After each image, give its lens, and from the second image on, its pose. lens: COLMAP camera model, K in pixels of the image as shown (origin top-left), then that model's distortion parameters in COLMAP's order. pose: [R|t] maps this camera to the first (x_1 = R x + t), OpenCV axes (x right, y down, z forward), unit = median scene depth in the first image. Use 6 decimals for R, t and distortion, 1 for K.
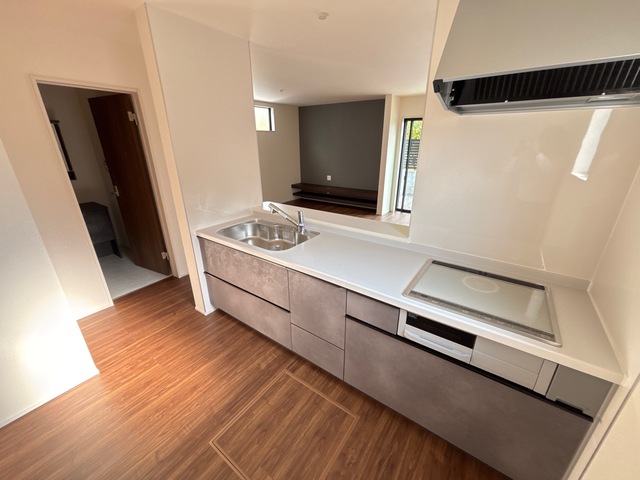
lens RADIAL K [[258.4, 0, 318.9], [0, 258.4, 239.7], [0, 0, 1]] dist [-0.000373, -0.000033]
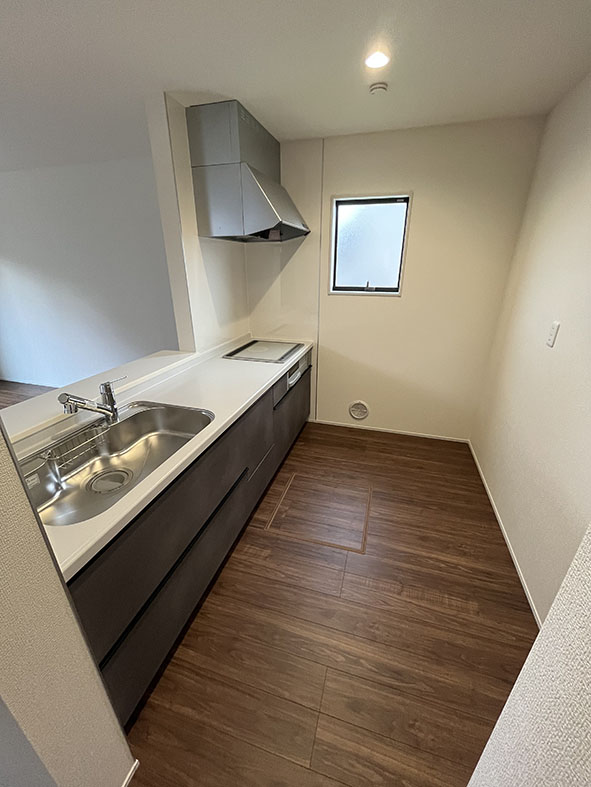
lens RADIAL K [[321.6, 0, 298.5], [0, 321.6, 391.7], [0, 0, 1]] dist [0.001253, 0.000035]
pose [[-0.337215, -0.331539, 0.881118, -0.954834], [0.334719, 0.832560, 0.441369, -0.298333], [-0.879914, 0.443763, -0.169779, 0.898138]]
